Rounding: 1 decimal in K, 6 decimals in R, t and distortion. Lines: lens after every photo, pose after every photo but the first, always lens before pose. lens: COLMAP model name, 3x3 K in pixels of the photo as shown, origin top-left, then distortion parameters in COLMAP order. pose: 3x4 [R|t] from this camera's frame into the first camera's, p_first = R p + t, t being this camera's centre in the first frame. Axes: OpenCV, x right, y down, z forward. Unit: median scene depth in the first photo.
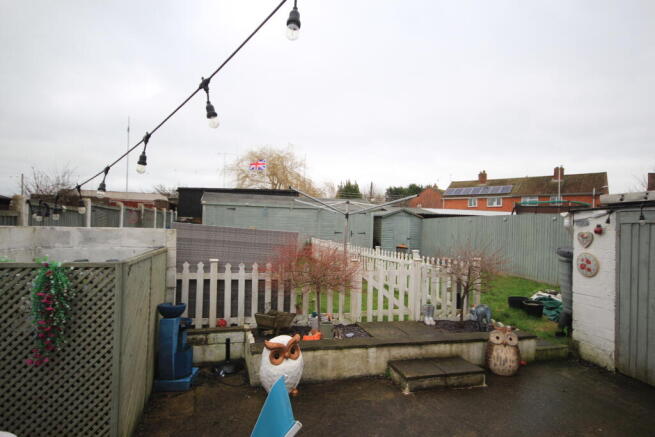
lens RADIAL K [[377.3, 0, 327.5], [0, 377.3, 218.5], [0, 0, 1]] dist [0.013489, 0.001555]
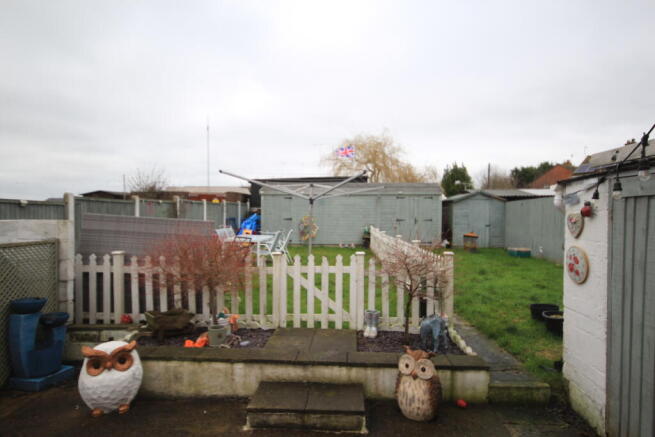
lens RADIAL K [[377.3, 0, 327.5], [0, 377.3, 218.5], [0, 0, 1]] dist [0.013489, 0.001555]
pose [[0.950120, -0.018624, -0.311329, 0.494222], [0.028209, 0.999256, 0.026310, 0.015231], [0.310607, -0.033780, 0.949938, 0.268035]]
